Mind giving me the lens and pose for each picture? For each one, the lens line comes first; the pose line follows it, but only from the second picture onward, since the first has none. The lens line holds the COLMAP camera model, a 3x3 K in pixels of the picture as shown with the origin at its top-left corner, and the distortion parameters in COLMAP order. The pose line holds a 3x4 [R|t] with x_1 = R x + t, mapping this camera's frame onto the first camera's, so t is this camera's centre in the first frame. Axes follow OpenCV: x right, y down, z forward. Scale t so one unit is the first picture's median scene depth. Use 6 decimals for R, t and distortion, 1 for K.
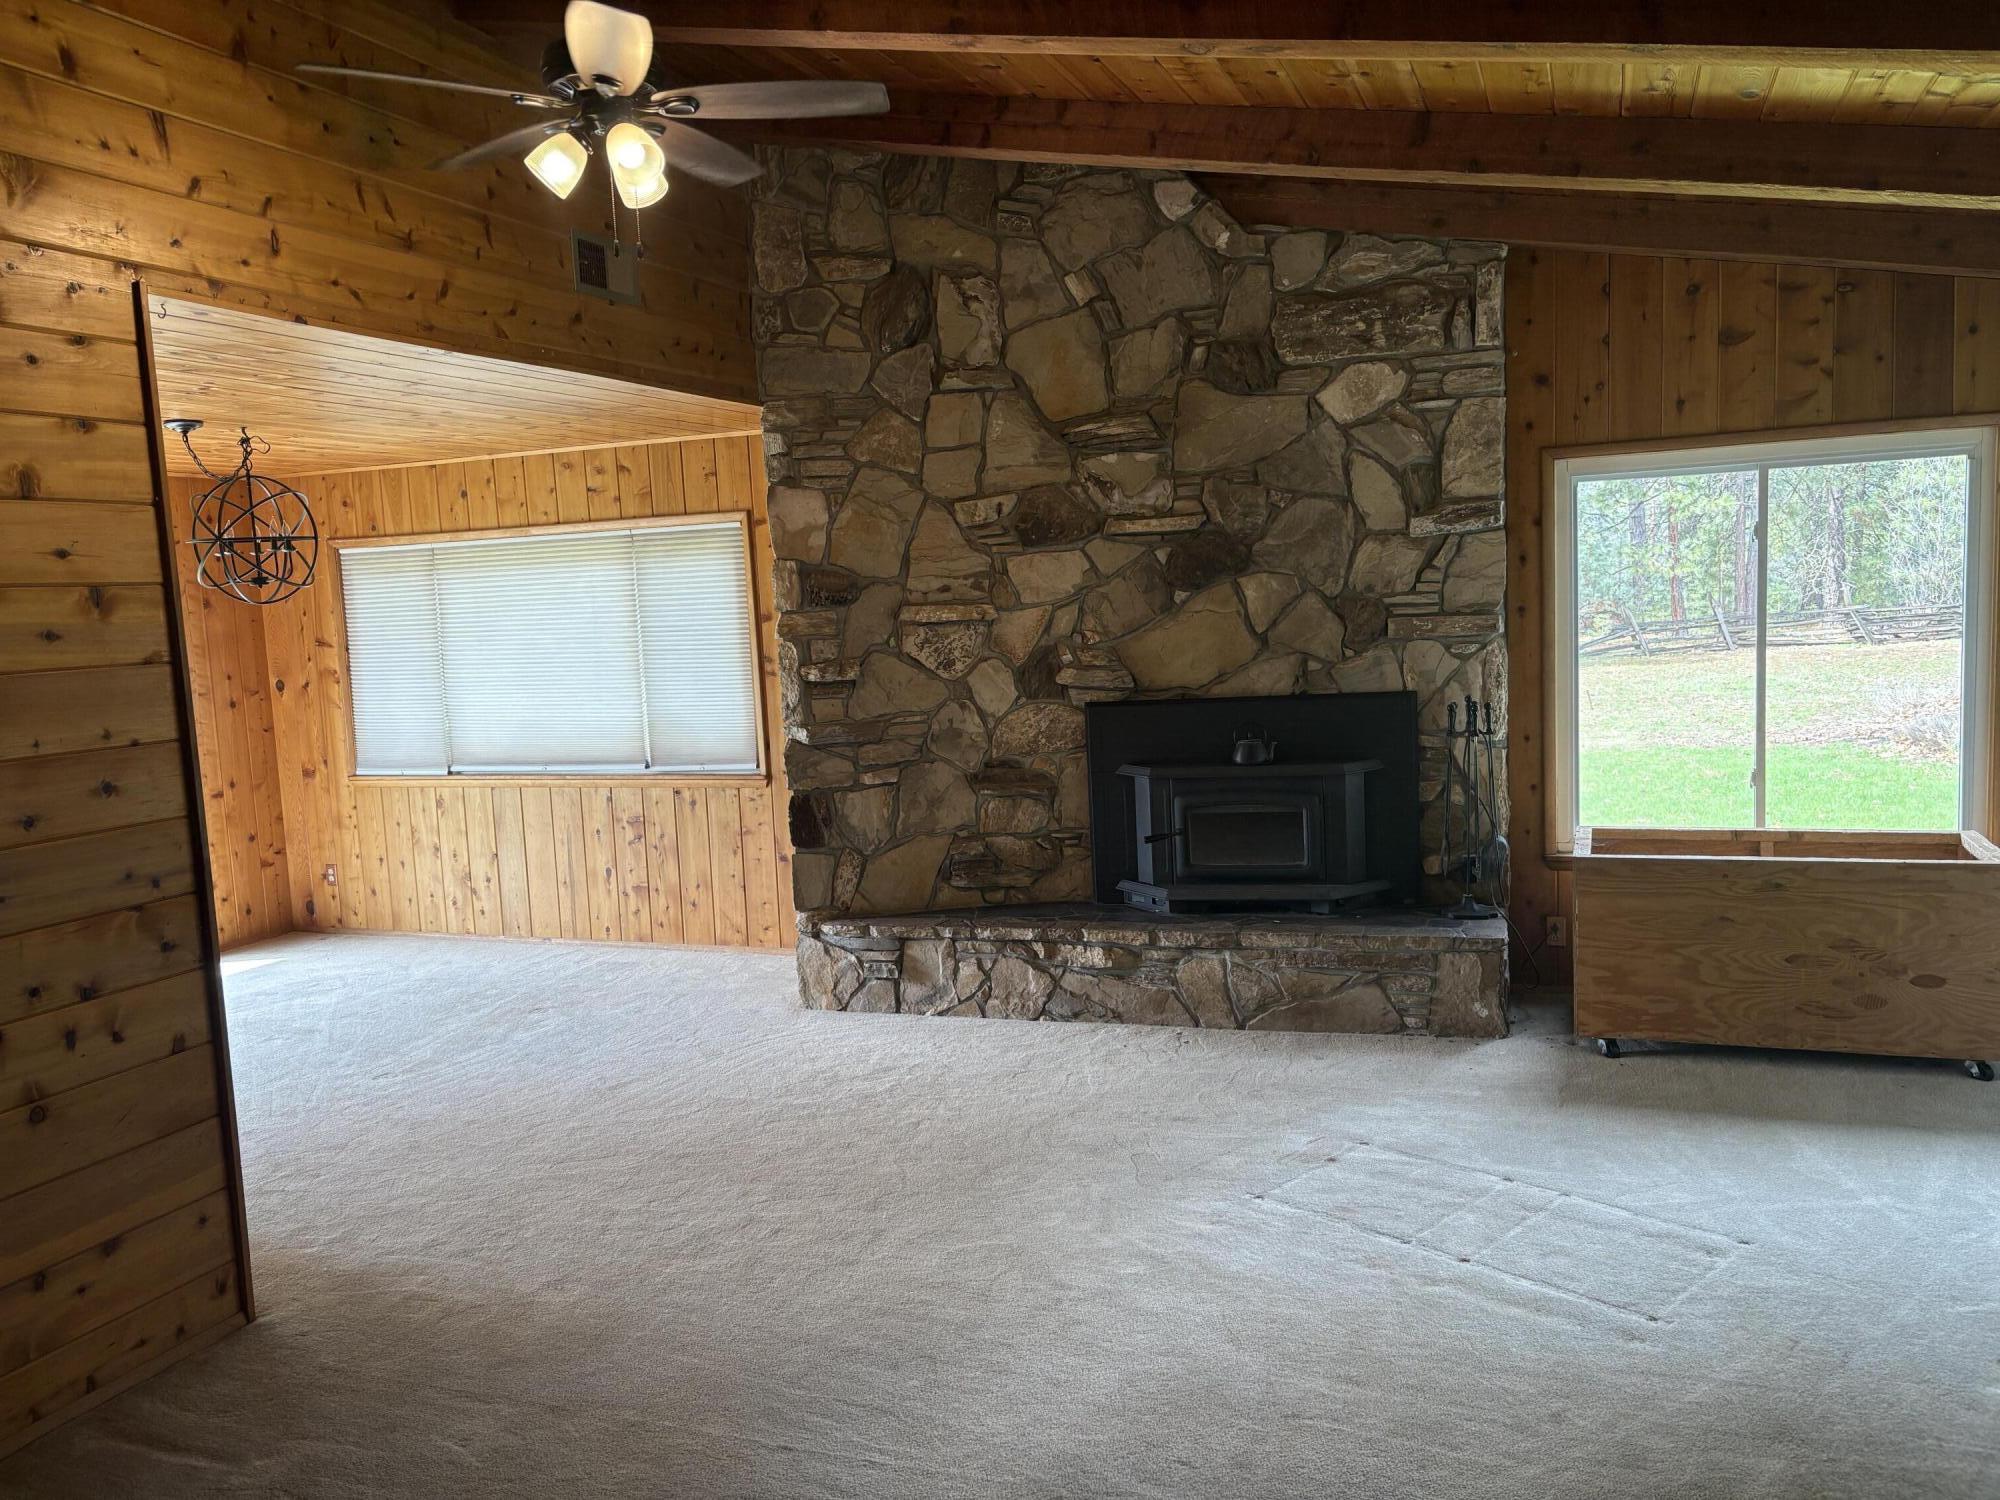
lens RADIAL K [[1512.2, 0, 993.8], [0, 1512.2, 752.7], [0, 0, 1]] dist [0.036332, -0.027184]
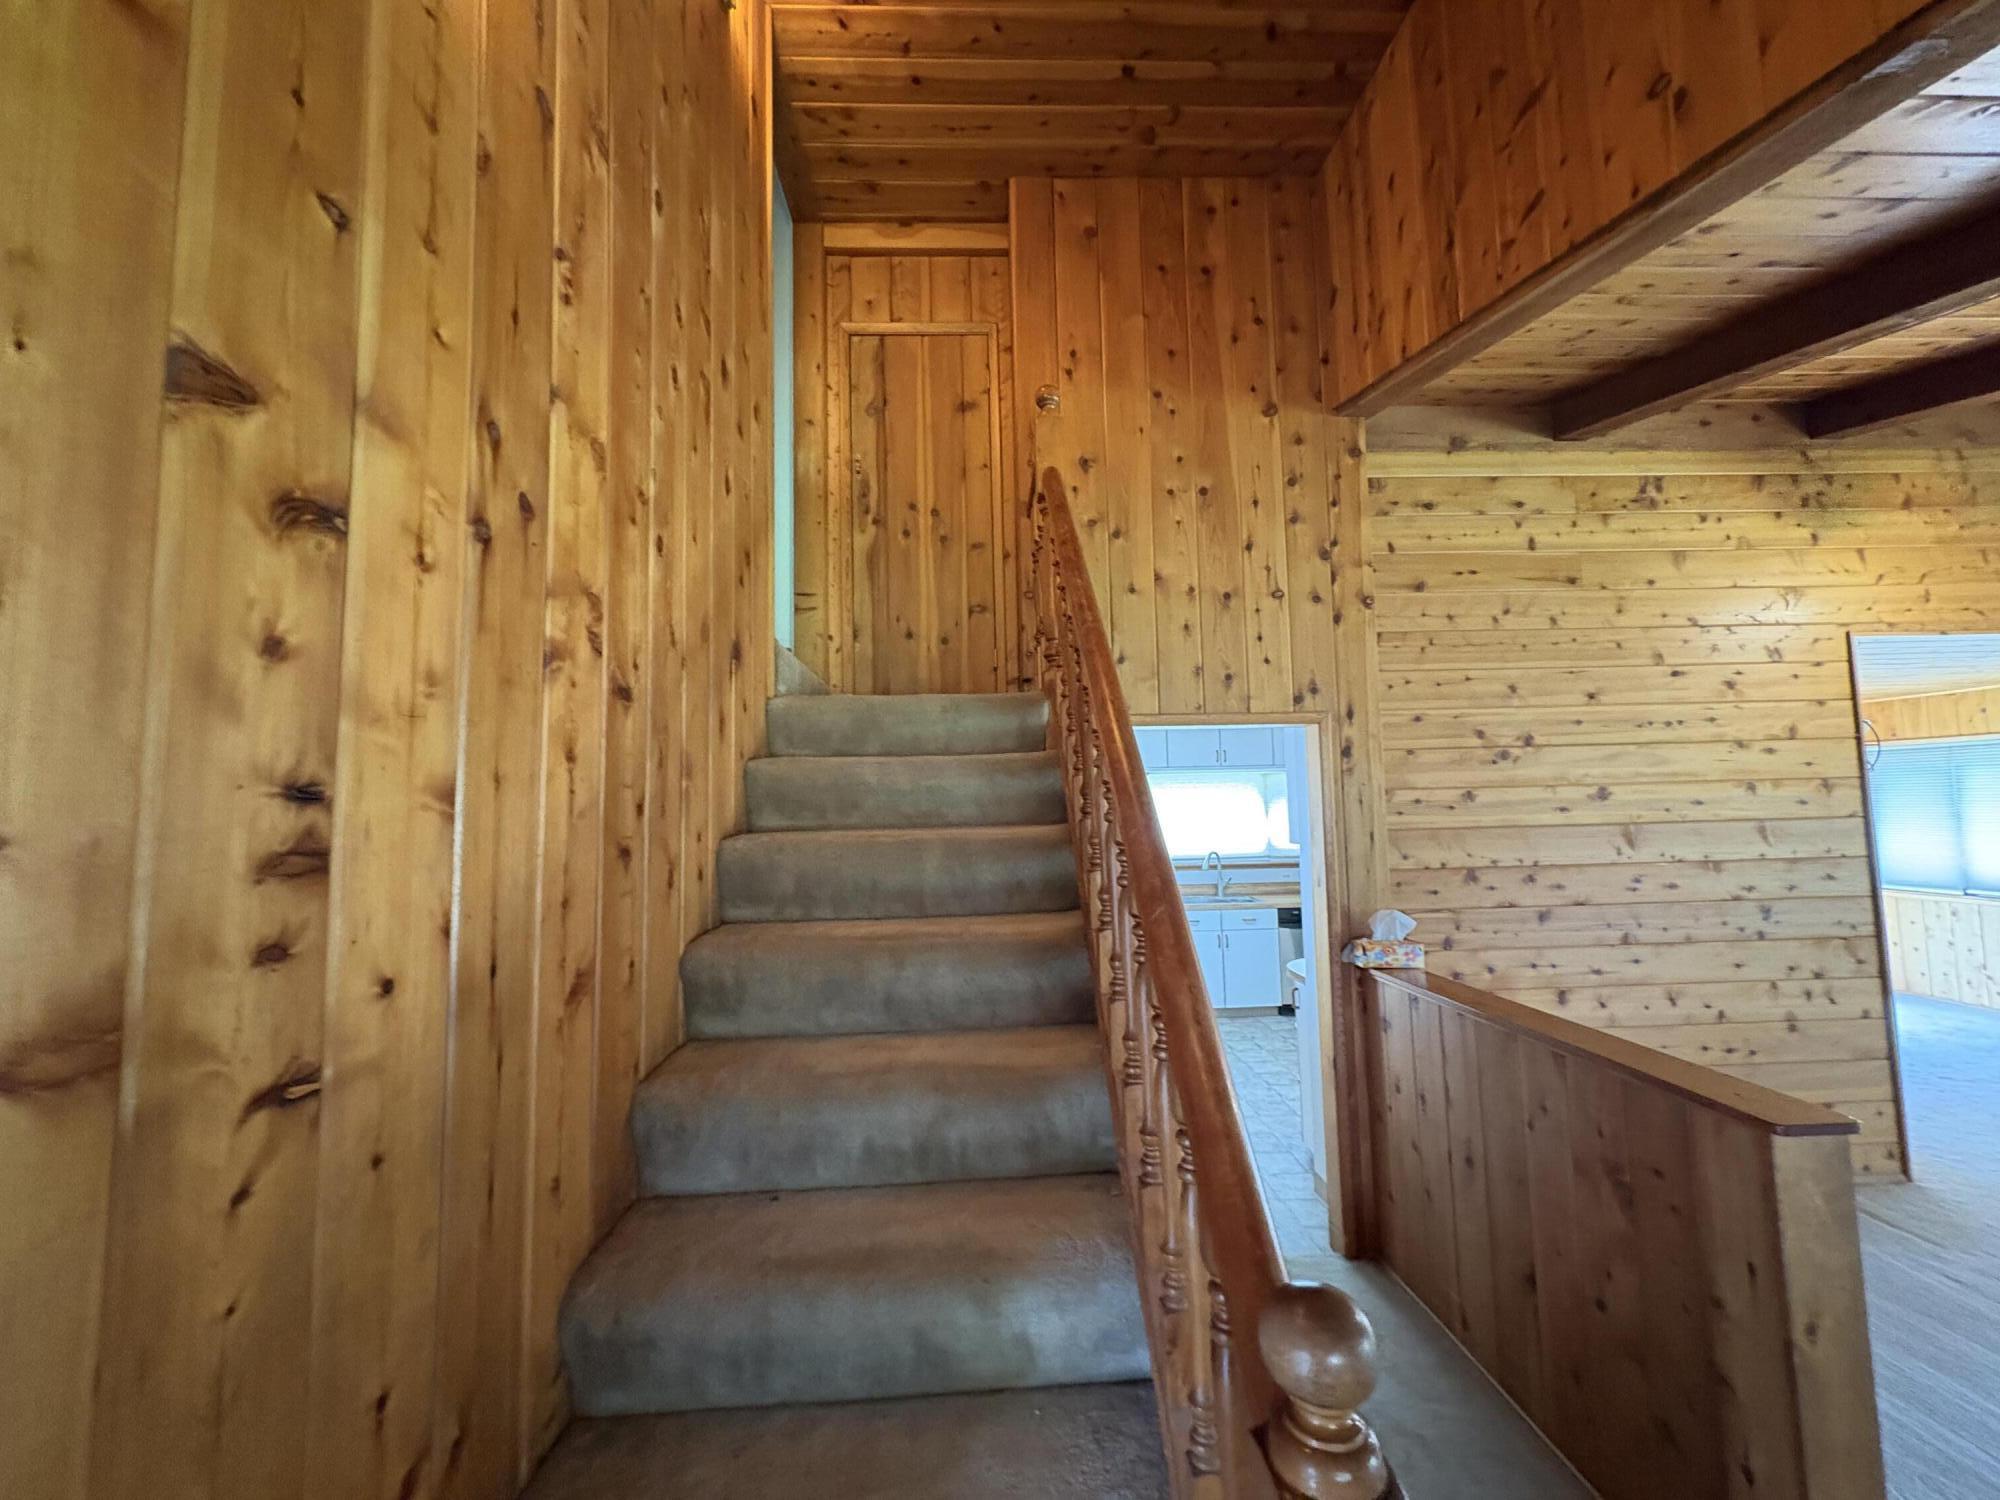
lens RADIAL K [[793.3, 0, 1011.0], [0, 793.3, 747.1], [0, 0, 1]] dist [0.000640, 0.000947]
pose [[0.407805, -0.030434, -0.912562, -0.043014], [-0.090246, 0.993207, -0.073452, 0.024897], [0.908598, 0.112309, 0.402288, -0.399581]]
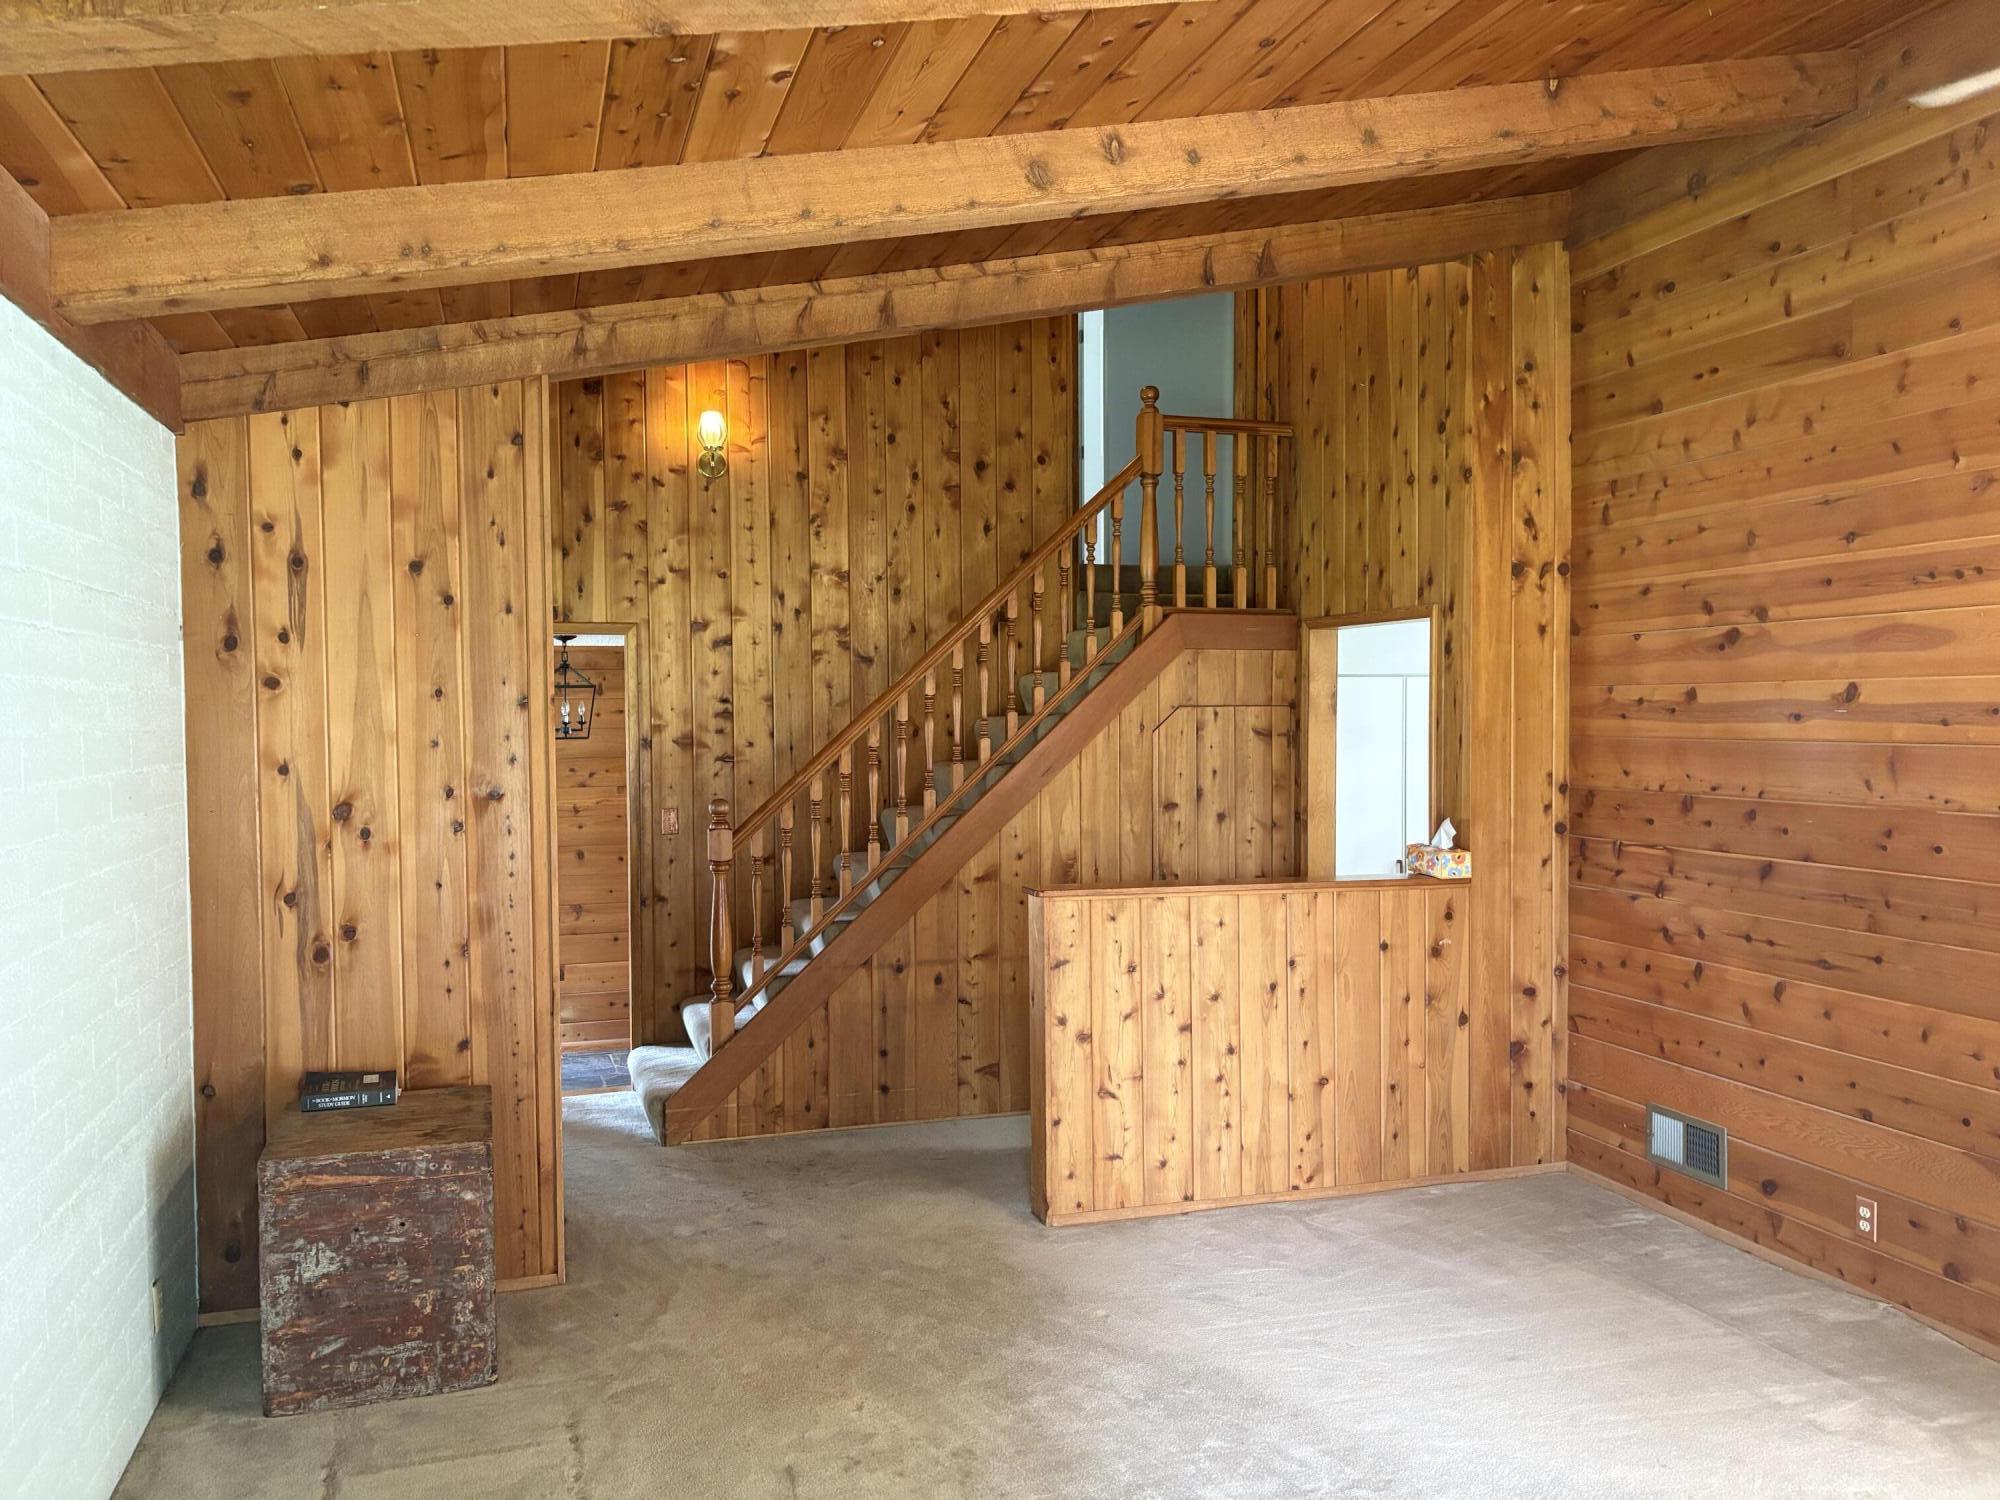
lens RADIAL K [[1512.2, 0, 997.1], [0, 1512.2, 766.2], [0, 0, 1]] dist [0.036332, -0.027184]
pose [[-0.768435, 0.078036, -0.635152, 0.652177], [-0.020329, 0.989059, 0.146112, -0.166098], [0.639605, 0.125190, -0.758441, 1.197259]]
